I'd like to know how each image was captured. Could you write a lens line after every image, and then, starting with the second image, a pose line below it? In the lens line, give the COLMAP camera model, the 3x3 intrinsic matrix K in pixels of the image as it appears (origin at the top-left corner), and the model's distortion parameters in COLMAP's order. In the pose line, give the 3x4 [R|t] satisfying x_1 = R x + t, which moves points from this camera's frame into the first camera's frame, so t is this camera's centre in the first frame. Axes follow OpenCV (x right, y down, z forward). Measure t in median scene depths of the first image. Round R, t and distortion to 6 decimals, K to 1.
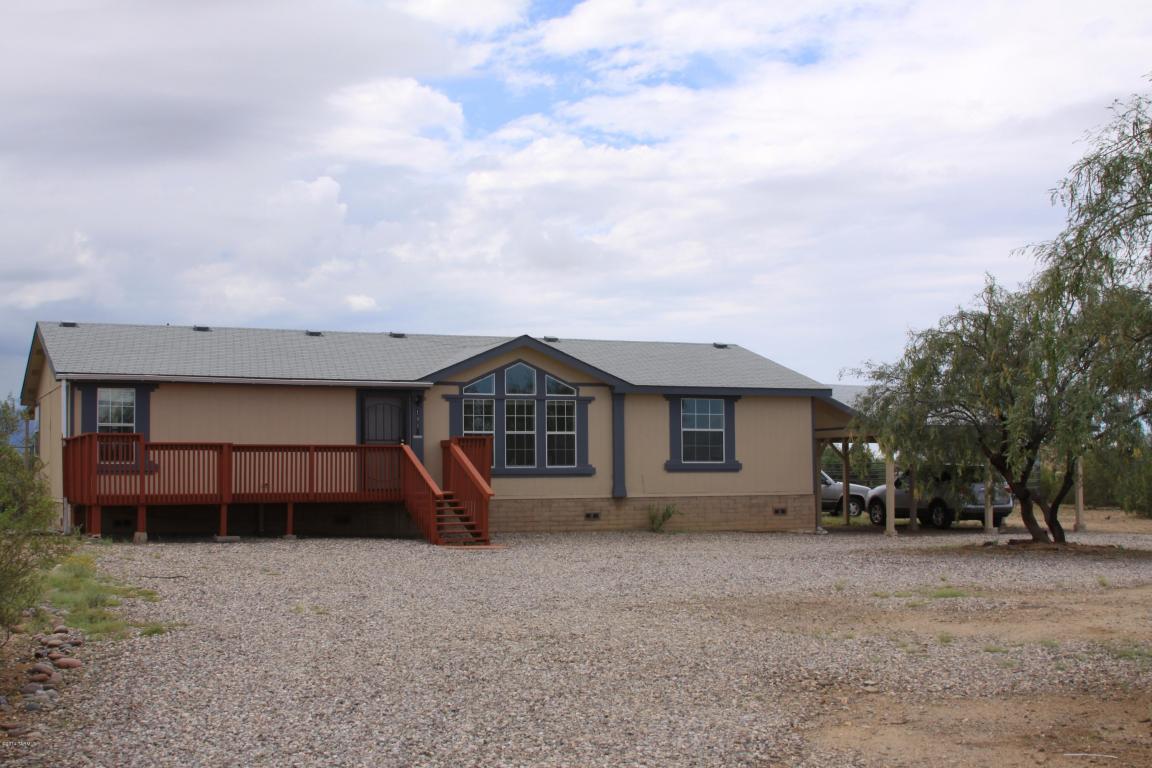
lens RADIAL K [[1485.9, 0, 573.0], [0, 1485.9, 382.9], [0, 0, 1]] dist [-0.105524, 0.000000]
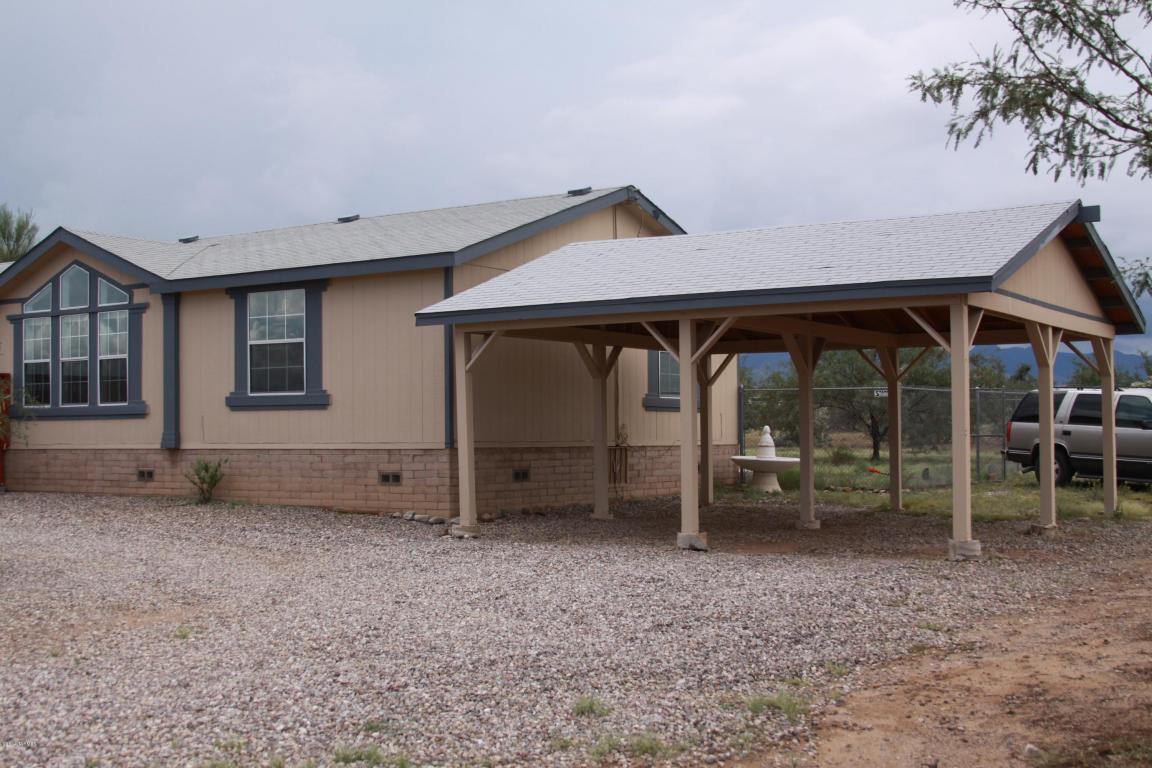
lens RADIAL K [[1485.9, 0, 576.0], [0, 1485.9, 386.3], [0, 0, 1]] dist [-0.105524, 0.000000]
pose [[0.510220, -0.010532, -0.859979, 0.696448], [0.076256, 0.996541, 0.033037, 0.040428], [0.856657, -0.082435, 0.509258, 0.813501]]
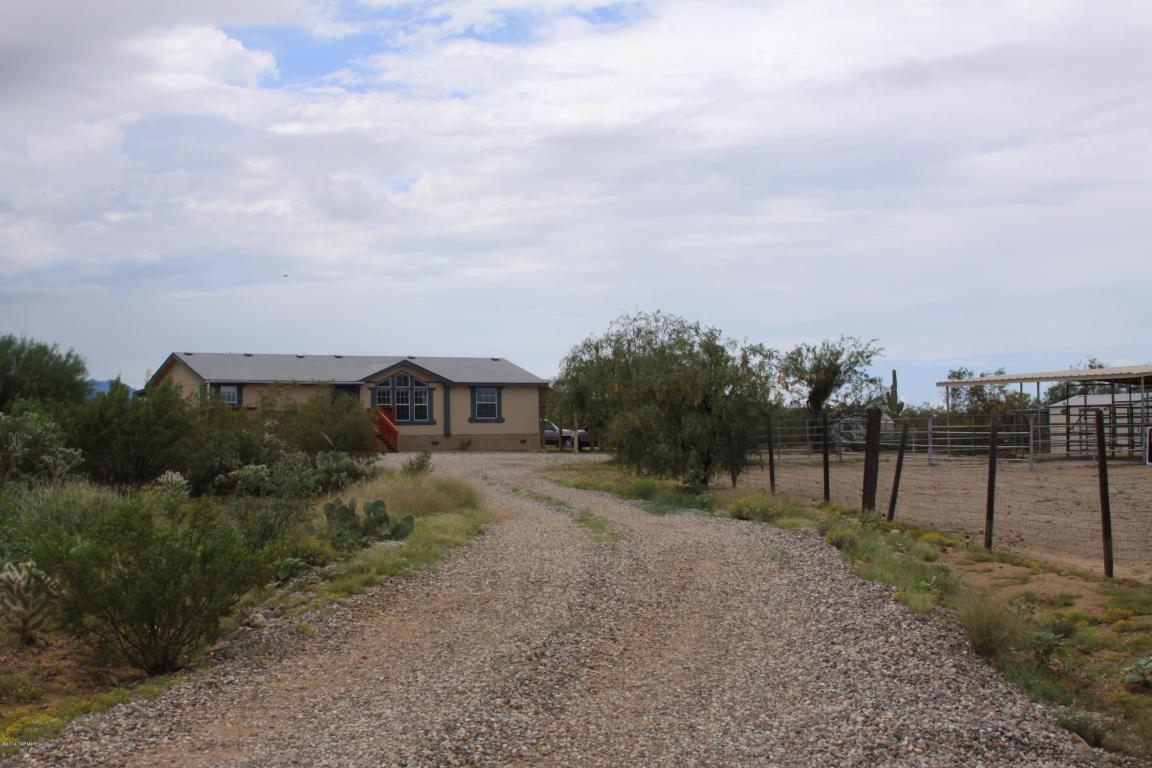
lens RADIAL K [[1485.9, 0, 576.1], [0, 1485.9, 383.0], [0, 0, 1]] dist [-0.105524, 0.000000]
pose [[0.990390, 0.000970, 0.138300, -0.081199], [-0.004931, 0.999587, 0.028297, -0.058706], [-0.138216, -0.028707, 0.989986, -1.146445]]
